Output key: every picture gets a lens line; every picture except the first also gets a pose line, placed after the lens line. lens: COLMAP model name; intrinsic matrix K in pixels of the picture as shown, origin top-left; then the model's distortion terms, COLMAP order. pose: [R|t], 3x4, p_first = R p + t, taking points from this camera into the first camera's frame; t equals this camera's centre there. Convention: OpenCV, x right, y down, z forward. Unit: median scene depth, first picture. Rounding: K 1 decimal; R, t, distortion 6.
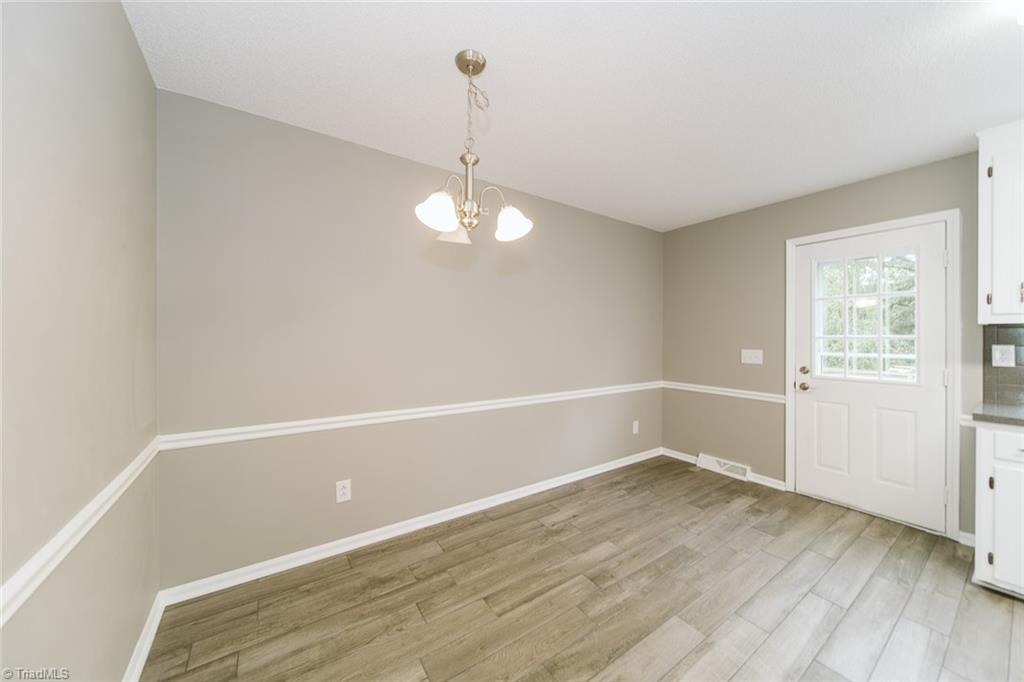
lens RADIAL K [[359.1, 0, 517.4], [0, 359.1, 336.0], [0, 0, 1]] dist [-0.006465, -0.000259]
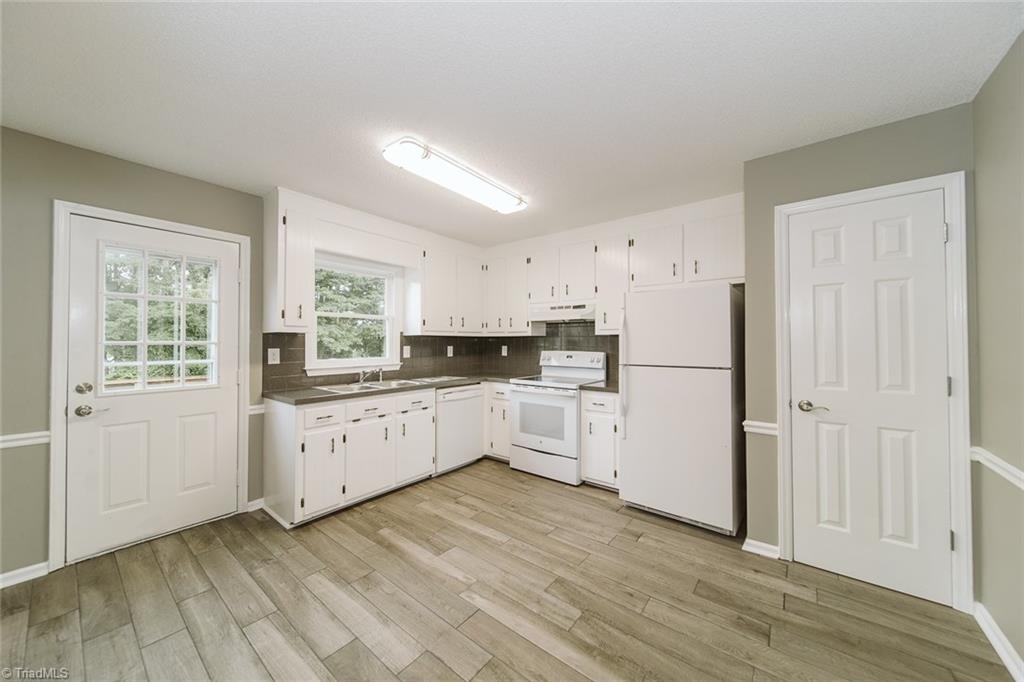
lens RADIAL K [[359.1, 0, 517.4], [0, 359.1, 336.0], [0, 0, 1]] dist [-0.006465, -0.000259]
pose [[-0.303306, 0.012470, 0.952812, -0.207964], [-0.001448, 0.999907, -0.013547, -0.003357], [-0.952892, -0.005489, -0.303259, 0.513815]]
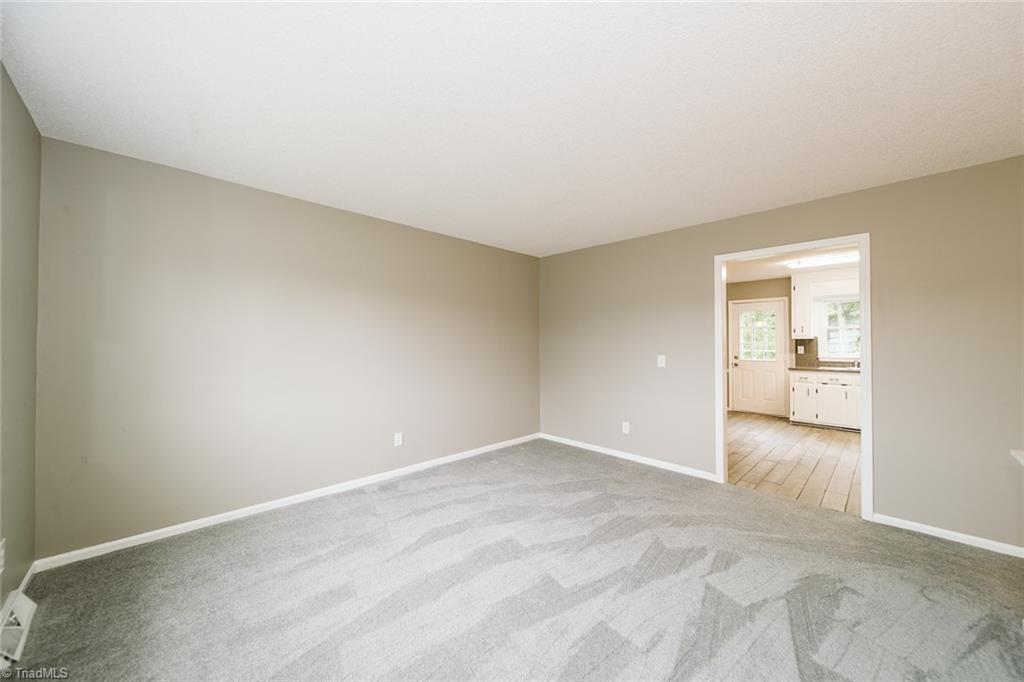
lens RADIAL K [[359.1, 0, 517.4], [0, 359.1, 336.0], [0, 0, 1]] dist [-0.006465, -0.000259]
pose [[0.985448, 0.006675, 0.169847, -1.348269], [-0.004018, 0.999864, -0.015984, -0.001525], [-0.169930, 0.015069, 0.985341, -1.429691]]
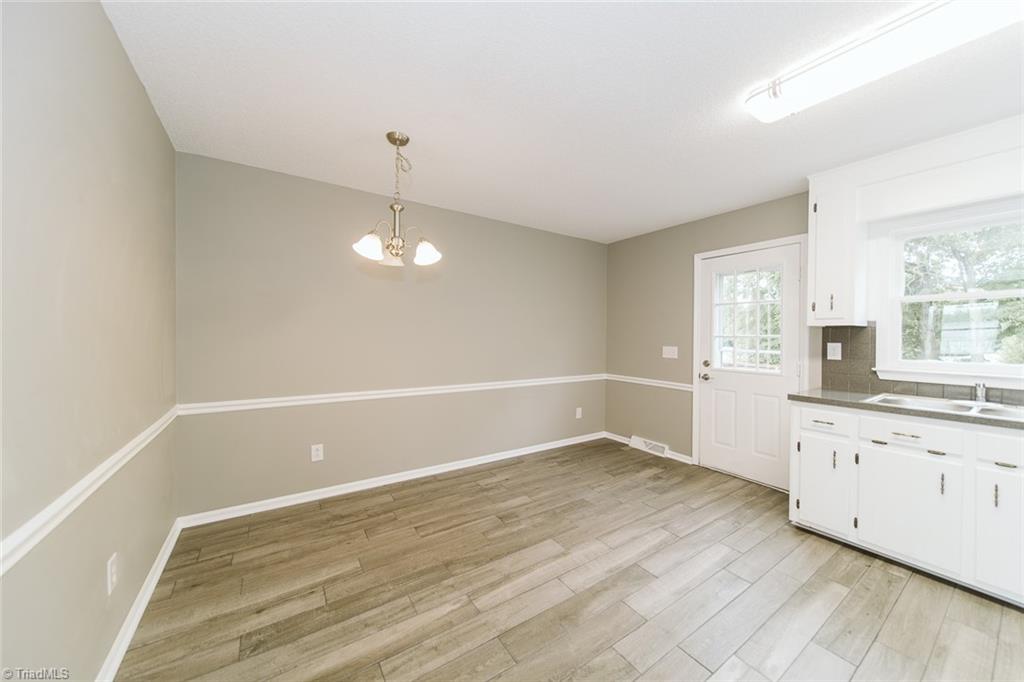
lens RADIAL K [[359.1, 0, 517.4], [0, 359.1, 336.0], [0, 0, 1]] dist [-0.006465, -0.000259]
pose [[0.999927, 0.005780, -0.010572, 0.246623], [-0.005718, 0.999967, 0.005832, 0.000134], [0.010605, -0.005771, 0.999927, -0.279670]]
